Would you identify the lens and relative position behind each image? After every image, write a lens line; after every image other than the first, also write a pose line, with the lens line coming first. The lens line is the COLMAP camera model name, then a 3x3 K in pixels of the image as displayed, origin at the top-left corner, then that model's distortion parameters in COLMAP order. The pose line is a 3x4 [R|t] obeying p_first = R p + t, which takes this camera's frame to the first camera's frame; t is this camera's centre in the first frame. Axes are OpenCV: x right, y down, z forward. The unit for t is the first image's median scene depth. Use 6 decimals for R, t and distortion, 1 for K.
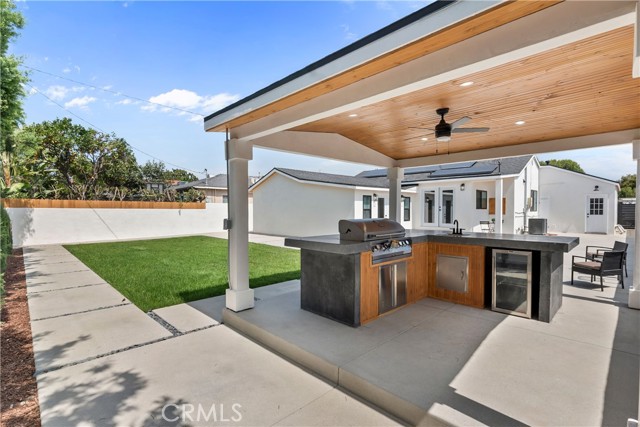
lens RADIAL K [[298.6, 0, 319.1], [0, 298.6, 217.2], [0, 0, 1]] dist [0.002490, 0.001009]
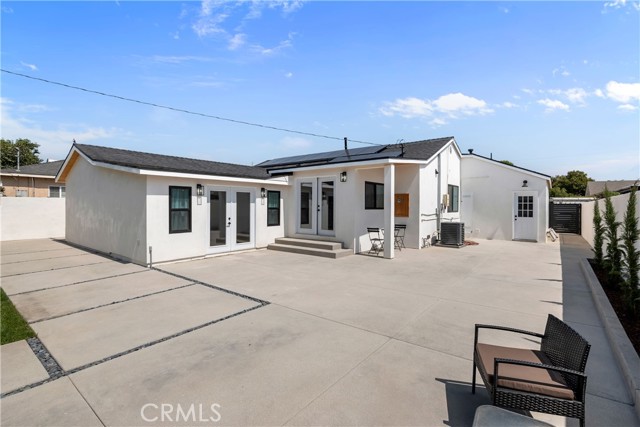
lens RADIAL K [[298.6, 0, 320.5], [0, 298.6, 206.9], [0, 0, 1]] dist [0.002490, 0.001009]
pose [[0.991248, 0.006423, 0.131859, 0.300101], [-0.003044, 0.999662, -0.025815, -0.013925], [-0.131980, 0.025188, 0.990932, 0.303533]]
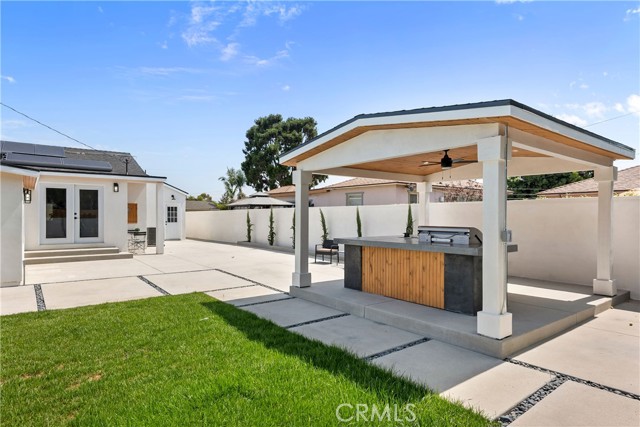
lens RADIAL K [[372.1, 0, 319.6], [0, 372.1, 213.7], [0, 0, 1]] dist [-0.005157, -0.000555]
pose [[0.125879, 0.008212, 0.992012, -0.335178], [0.028065, 0.999536, -0.011836, -0.009171], [-0.991648, 0.029330, 0.125591, 0.331593]]
